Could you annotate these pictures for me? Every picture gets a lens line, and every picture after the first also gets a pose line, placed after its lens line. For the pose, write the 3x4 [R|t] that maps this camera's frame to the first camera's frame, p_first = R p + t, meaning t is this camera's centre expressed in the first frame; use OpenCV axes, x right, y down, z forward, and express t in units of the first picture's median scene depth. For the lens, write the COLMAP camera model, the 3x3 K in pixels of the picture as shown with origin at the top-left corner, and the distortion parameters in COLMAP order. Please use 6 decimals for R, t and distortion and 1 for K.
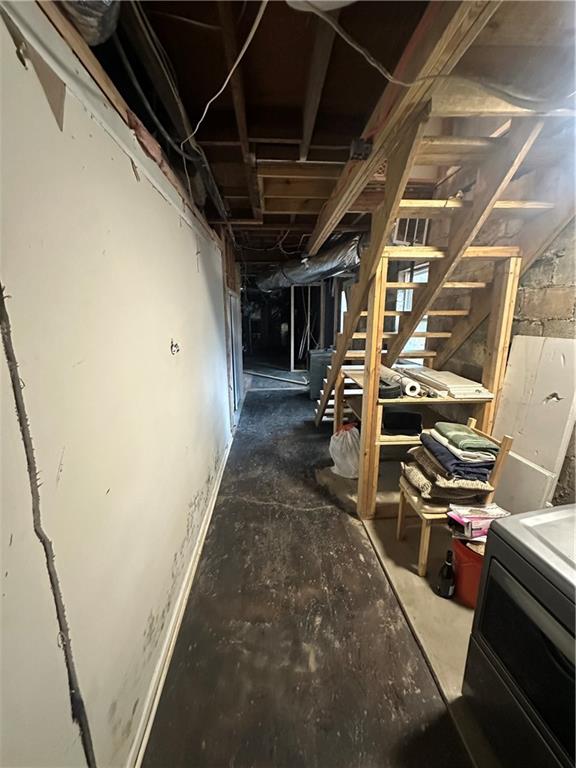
lens RADIAL K [[305.3, 0, 285.6], [0, 305.3, 384.6], [0, 0, 1]] dist [-0.002874, 0.000246]
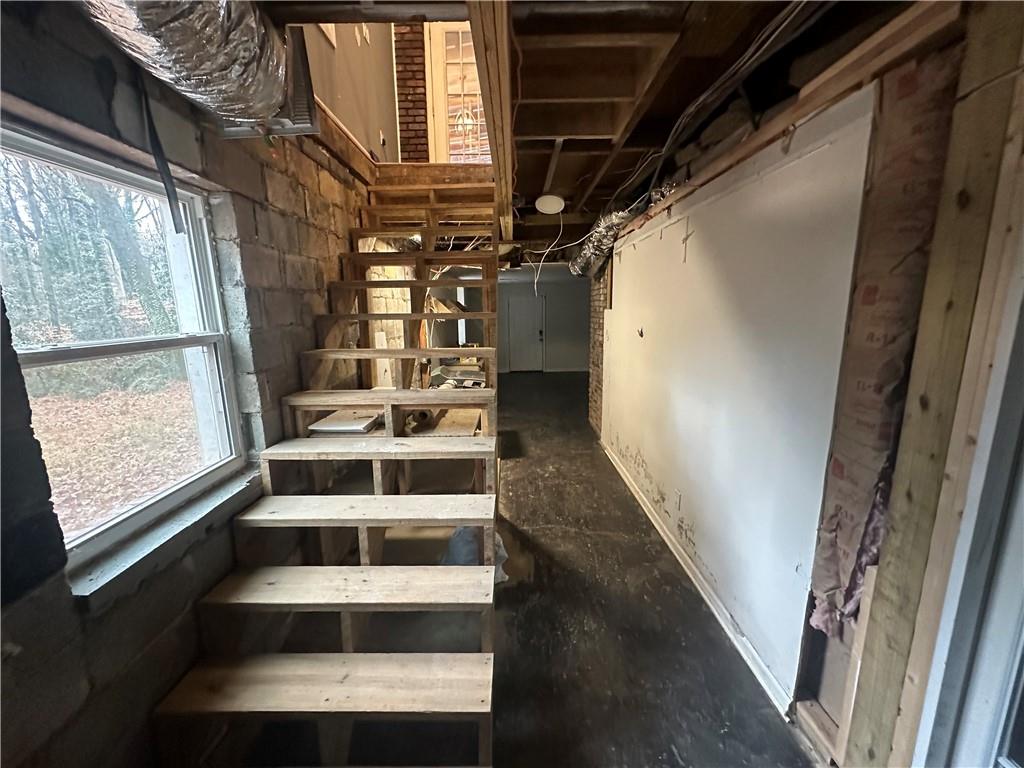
lens RADIAL K [[407.1, 0, 510.5], [0, 407.1, 385.3], [0, 0, 1]] dist [-0.002874, 0.000246]
pose [[-0.998359, 0.010540, 0.056279, 0.151991], [0.031916, 0.918488, 0.394158, -0.607557], [-0.047537, 0.395308, -0.917318, 2.579166]]
